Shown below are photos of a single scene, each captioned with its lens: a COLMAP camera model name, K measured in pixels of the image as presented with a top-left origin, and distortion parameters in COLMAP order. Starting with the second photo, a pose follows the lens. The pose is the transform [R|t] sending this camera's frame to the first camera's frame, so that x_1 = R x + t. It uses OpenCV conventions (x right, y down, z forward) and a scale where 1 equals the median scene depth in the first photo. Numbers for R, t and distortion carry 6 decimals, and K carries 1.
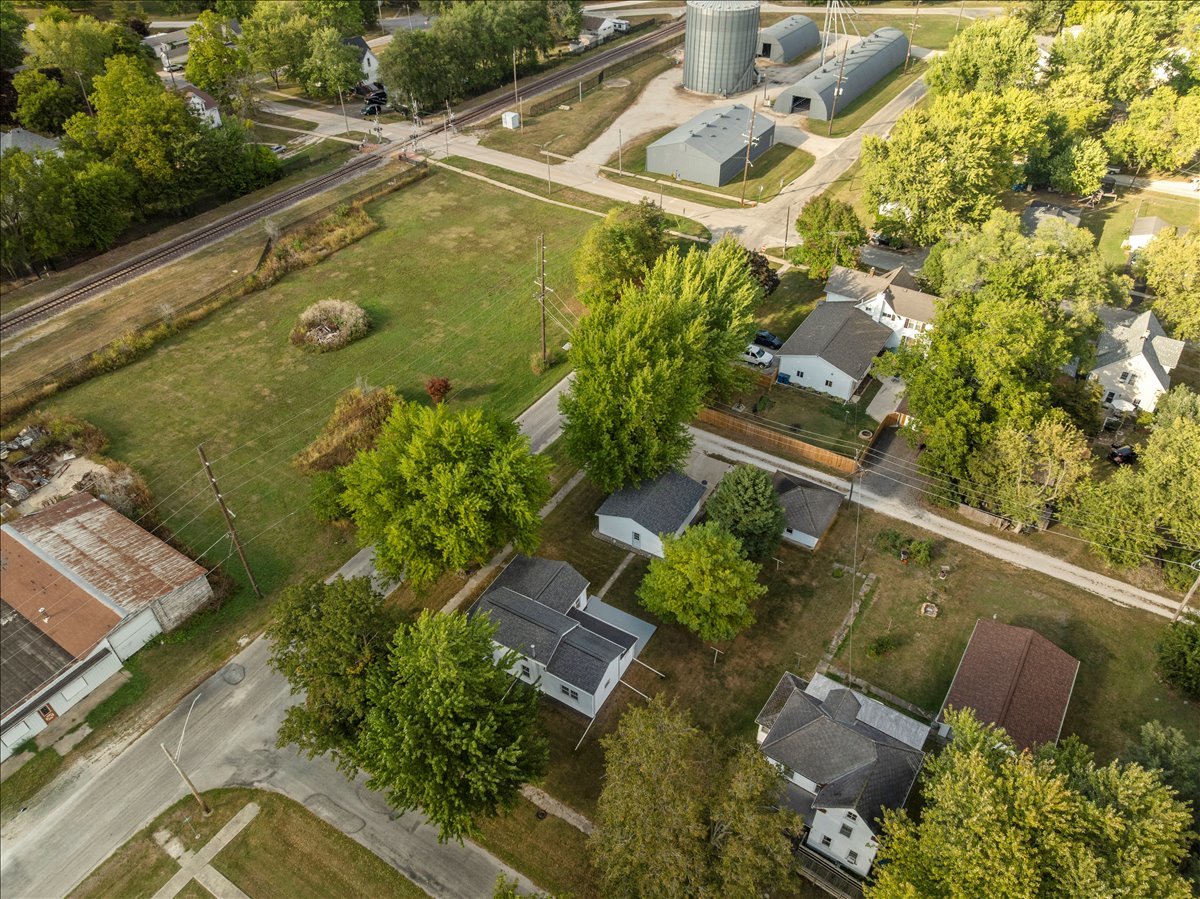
lens RADIAL K [[857.9, 0, 600.0], [0, 857.9, 449.5], [0, 0, 1]] dist [-0.008009, -0.005807]
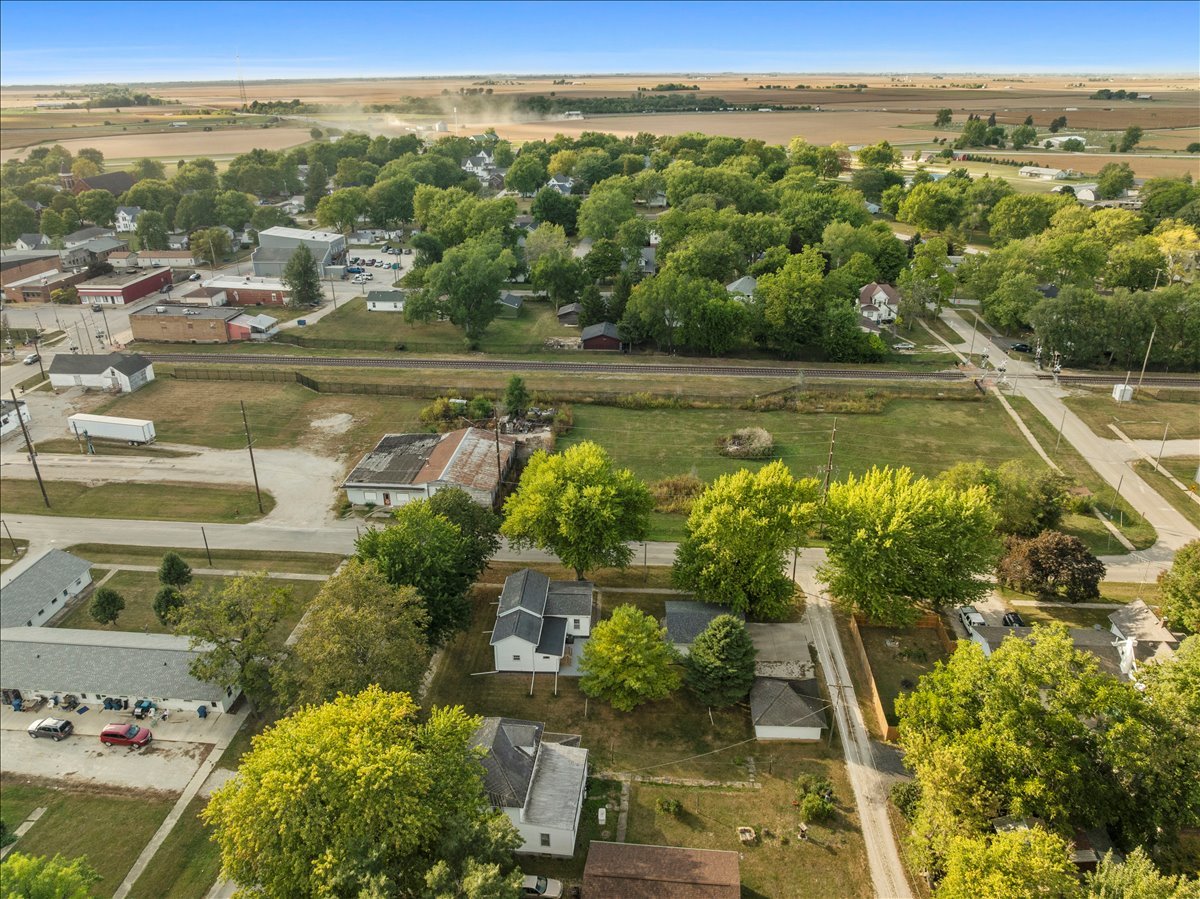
lens RADIAL K [[857.9, 0, 600.0], [0, 857.9, 449.5], [0, 0, 1]] dist [-0.008009, -0.005807]
pose [[0.475467, 0.375123, -0.795747, 0.447905], [-0.561176, 0.825930, 0.054044, -0.062410], [0.677505, 0.420858, 0.603213, 0.060474]]
